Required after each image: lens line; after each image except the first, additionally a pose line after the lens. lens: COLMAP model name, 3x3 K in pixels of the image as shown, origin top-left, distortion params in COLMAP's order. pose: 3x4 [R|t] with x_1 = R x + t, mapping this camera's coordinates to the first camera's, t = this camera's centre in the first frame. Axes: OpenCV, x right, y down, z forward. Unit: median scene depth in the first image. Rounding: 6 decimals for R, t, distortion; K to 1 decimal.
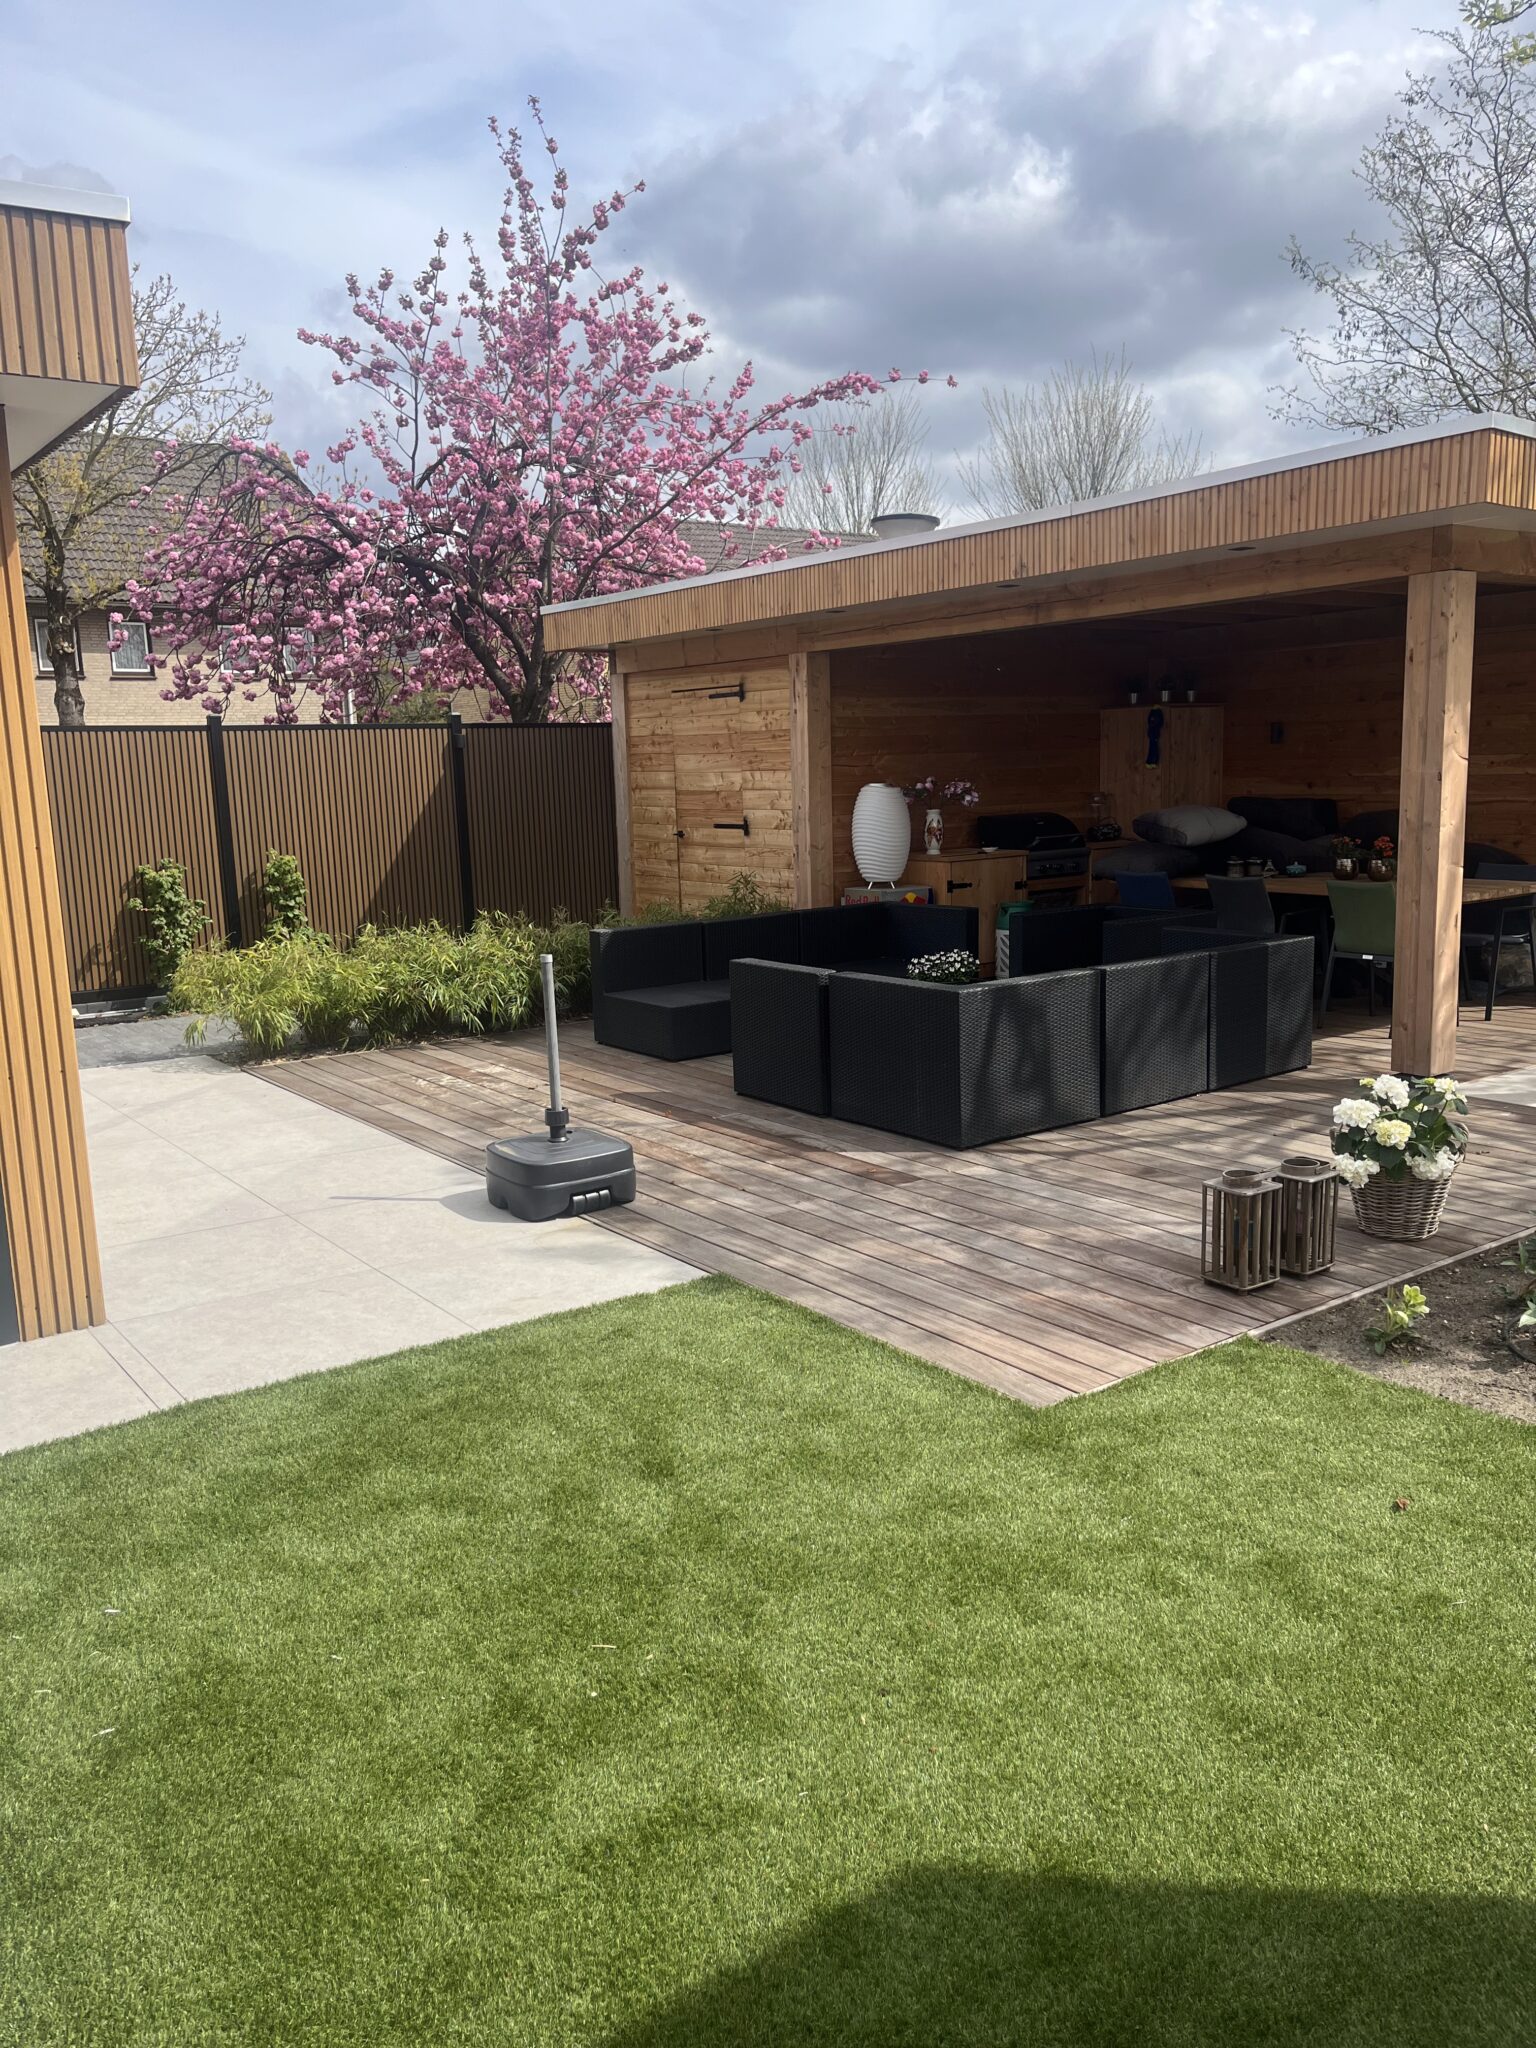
lens RADIAL K [[1551.7, 0, 772.8], [0, 1551.7, 1044.7], [0, 0, 1]] dist [0.068962, -0.096774]
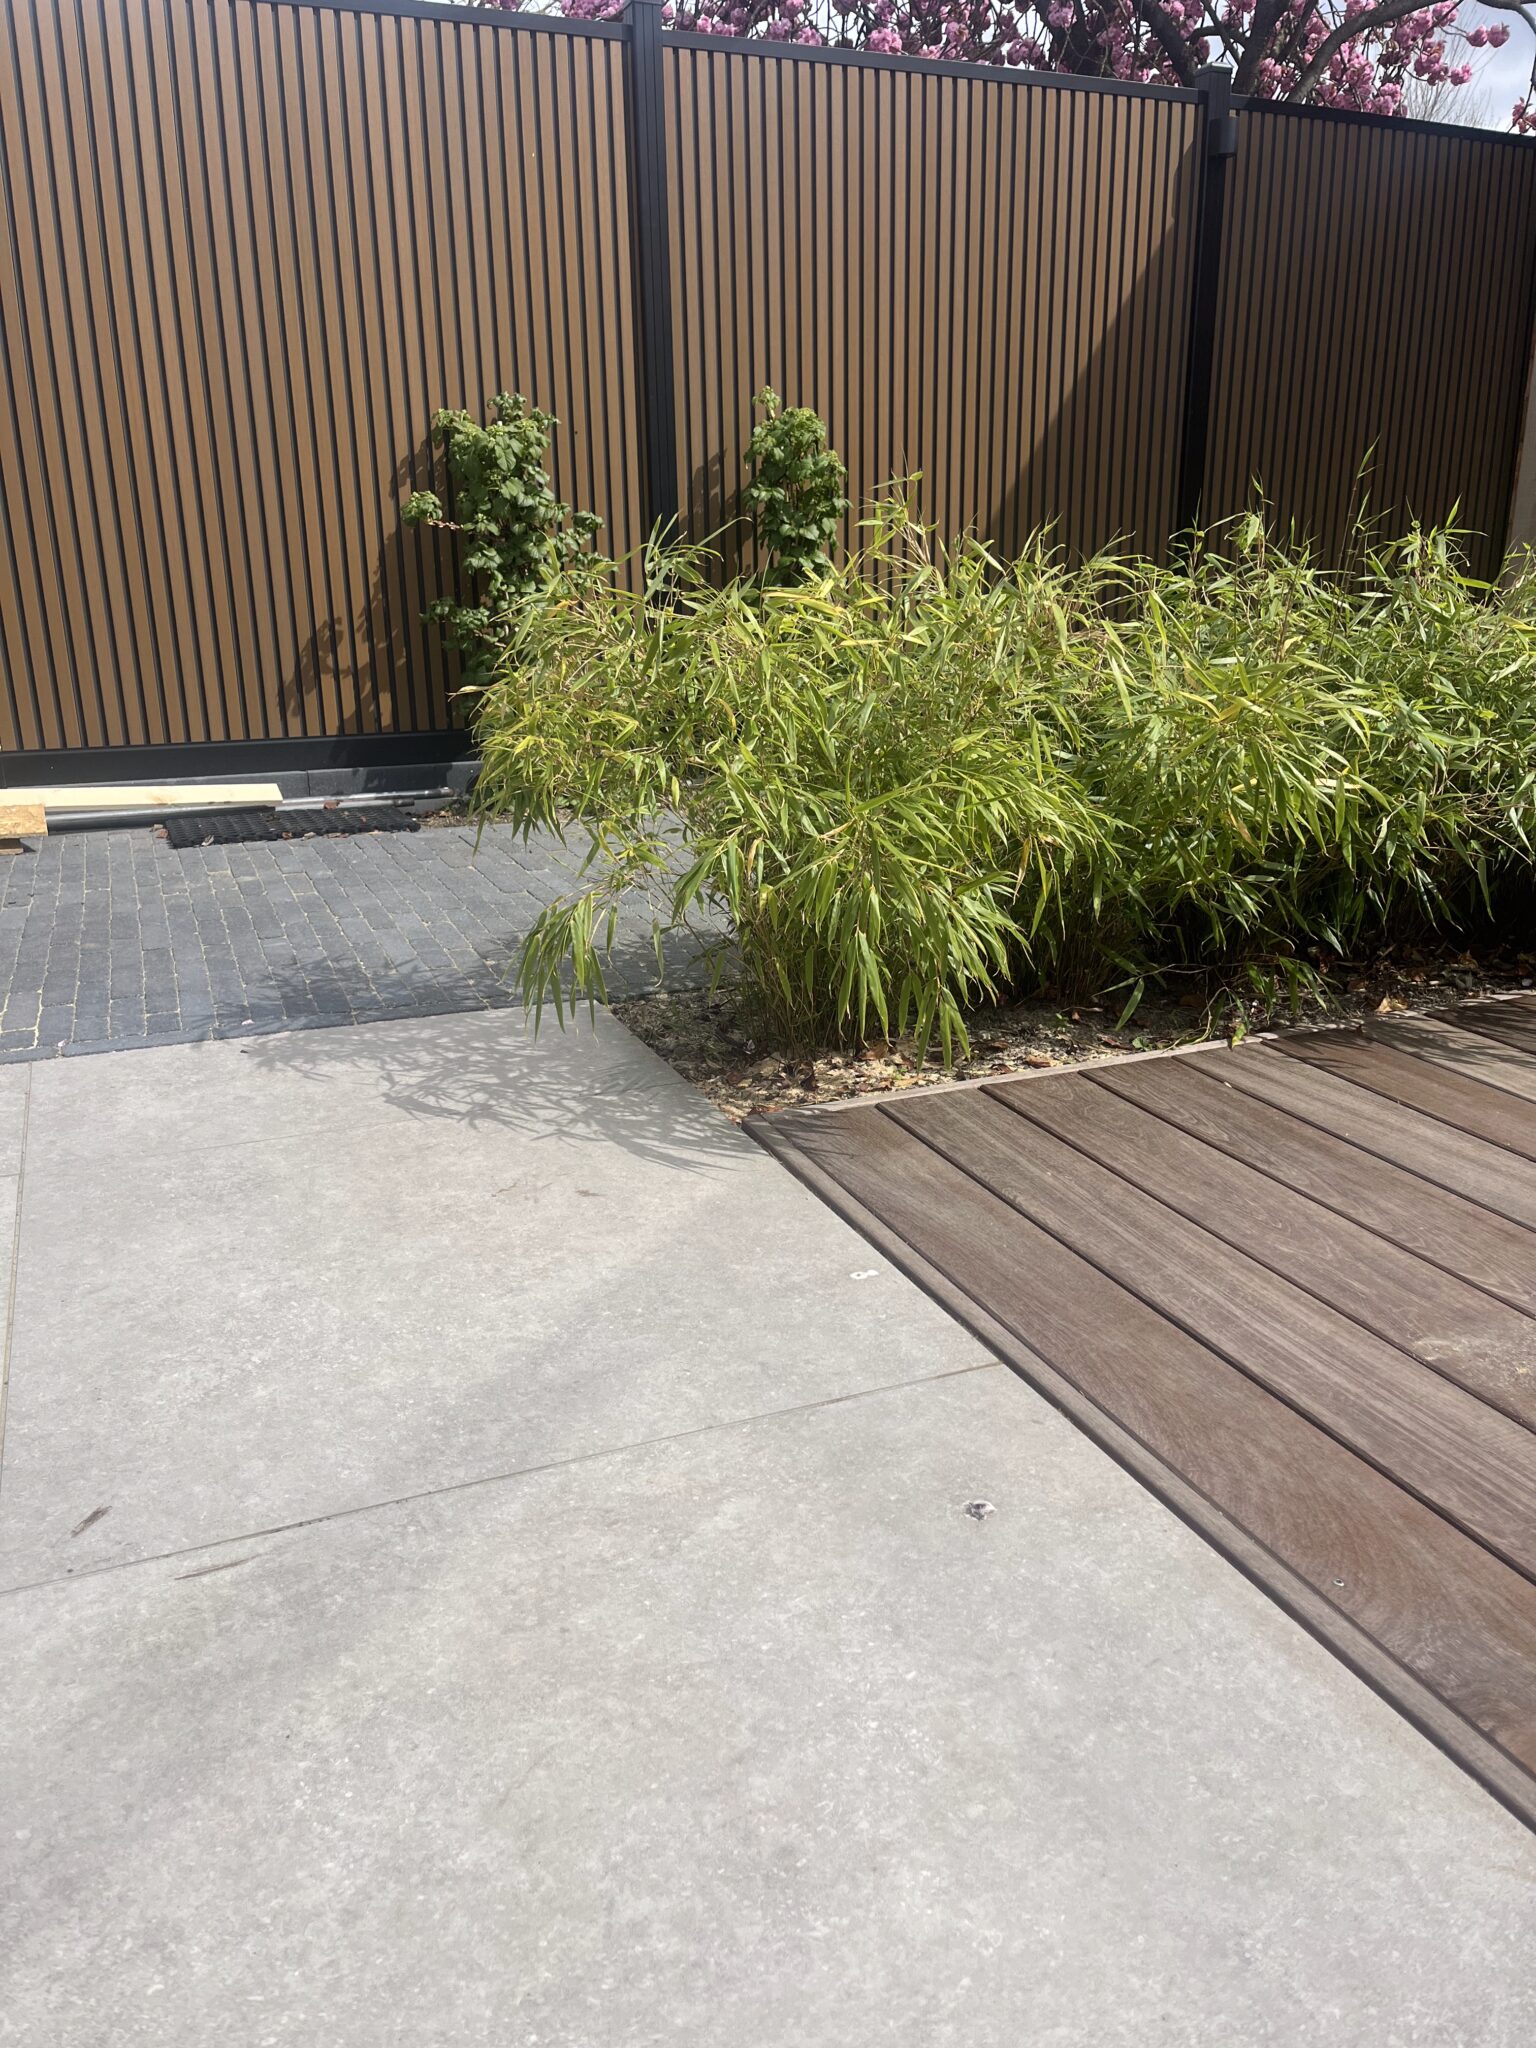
lens RADIAL K [[1551.7, 0, 760.5], [0, 1551.7, 1012.7], [0, 0, 1]] dist [0.068962, -0.096774]
pose [[0.972245, 0.086660, -0.217322, -0.267942], [-0.059194, 0.989764, 0.129861, -0.027133], [0.226351, -0.113392, 0.967423, 0.724760]]
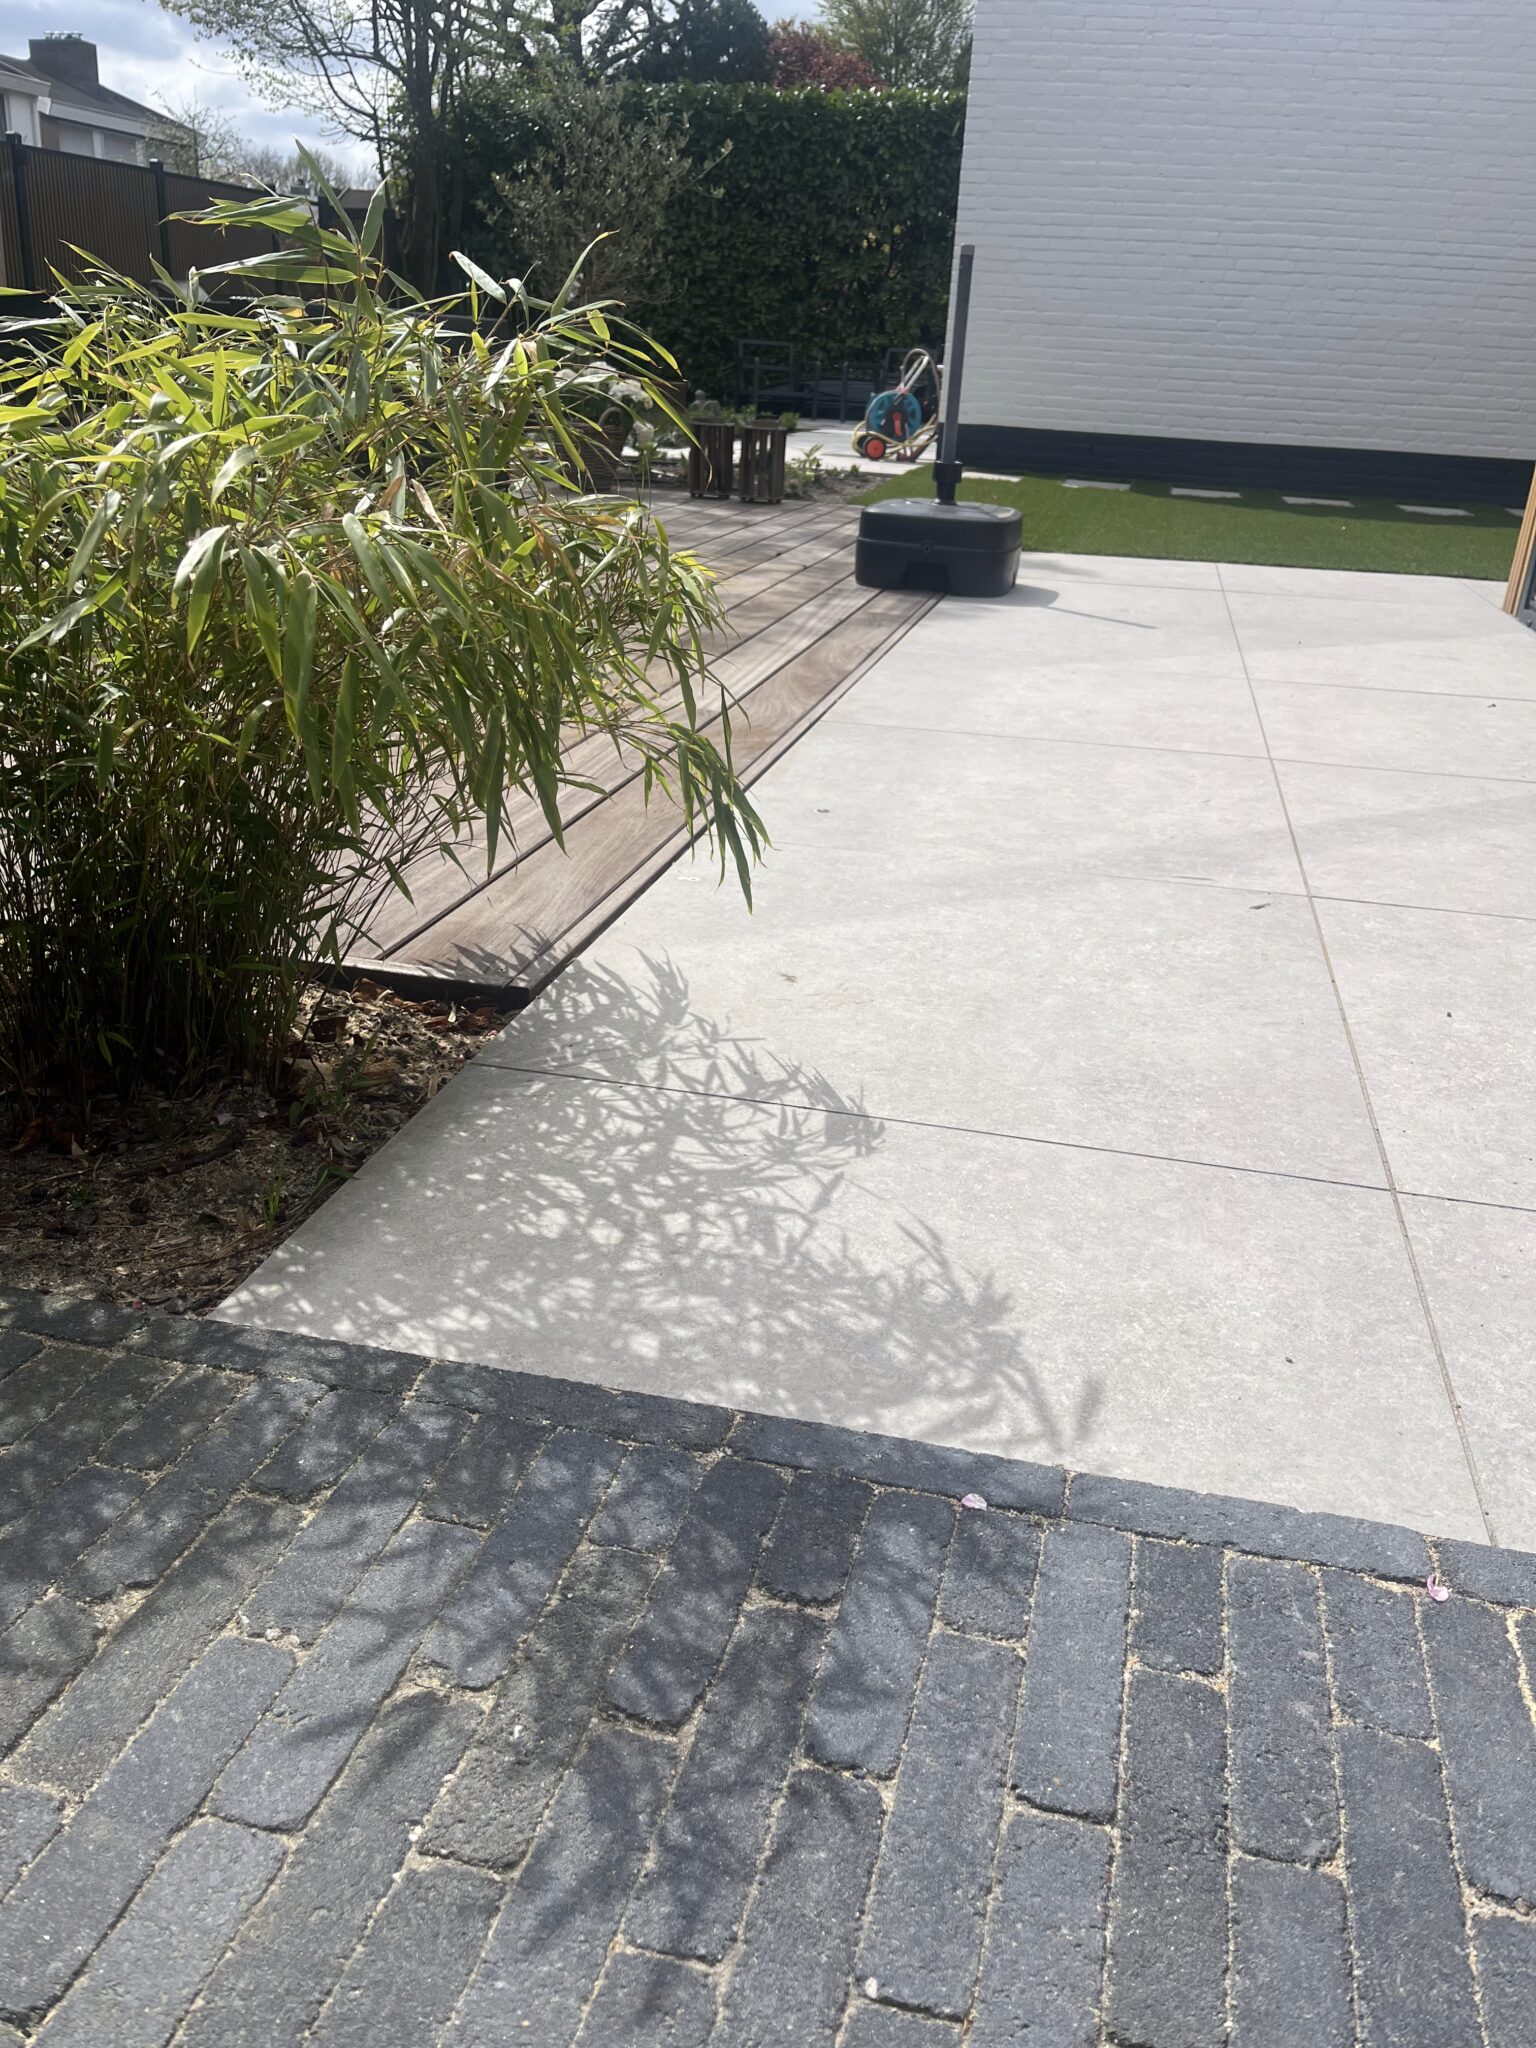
lens RADIAL K [[1551.7, 0, 779.4], [0, 1551.7, 1030.5], [0, 0, 1]] dist [0.068962, -0.096774]
pose [[-0.652819, -0.305257, 0.693286, -0.455380], [0.103108, 0.870887, 0.480546, -0.061672], [-0.750464, 0.385193, -0.537058, 1.002127]]
